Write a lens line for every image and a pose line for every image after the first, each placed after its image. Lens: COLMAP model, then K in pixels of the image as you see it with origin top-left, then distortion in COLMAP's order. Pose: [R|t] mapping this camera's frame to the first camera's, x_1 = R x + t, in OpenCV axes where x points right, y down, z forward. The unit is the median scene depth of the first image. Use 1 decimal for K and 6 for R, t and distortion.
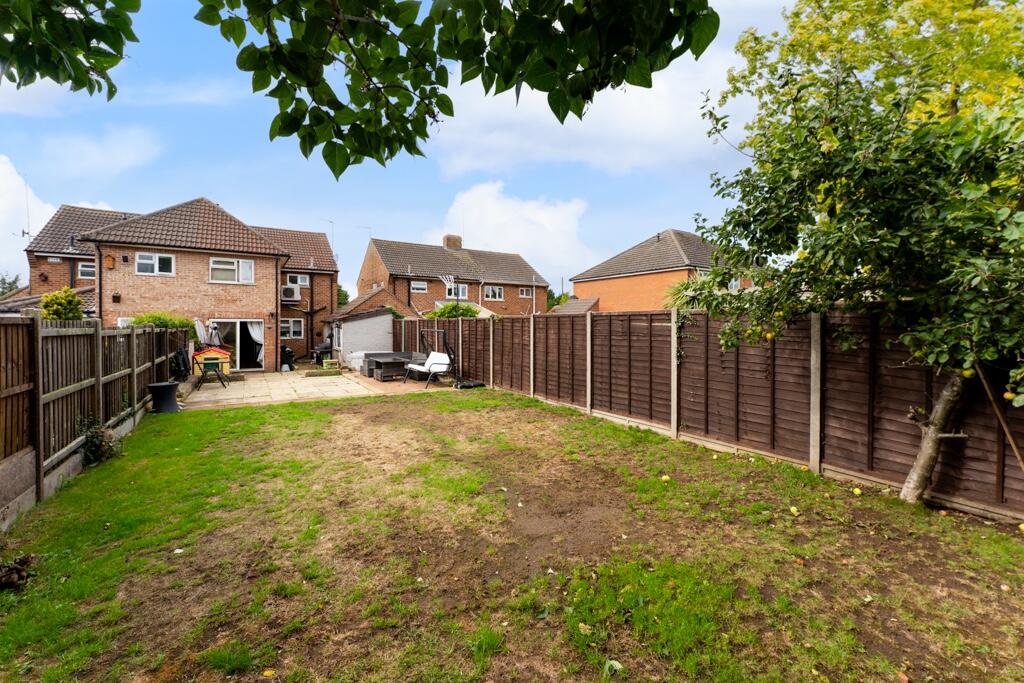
lens RADIAL K [[418.4, 0, 512.9], [0, 418.4, 339.3], [0, 0, 1]] dist [0.002519, 0.000108]
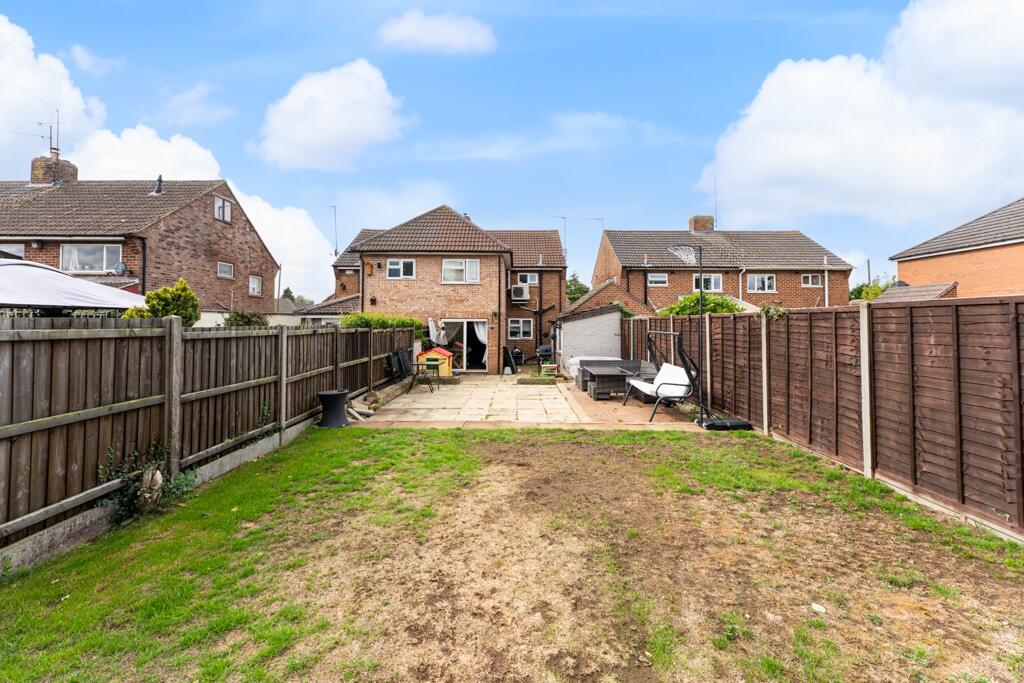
lens RADIAL K [[418.4, 0, 516.1], [0, 418.4, 312.6], [0, 0, 1]] dist [0.002519, 0.000108]
pose [[0.841910, -0.015786, -0.539388, -0.020964], [-0.019188, 0.998064, -0.059160, -0.007980], [0.539277, 0.060157, 0.839977, 0.247629]]
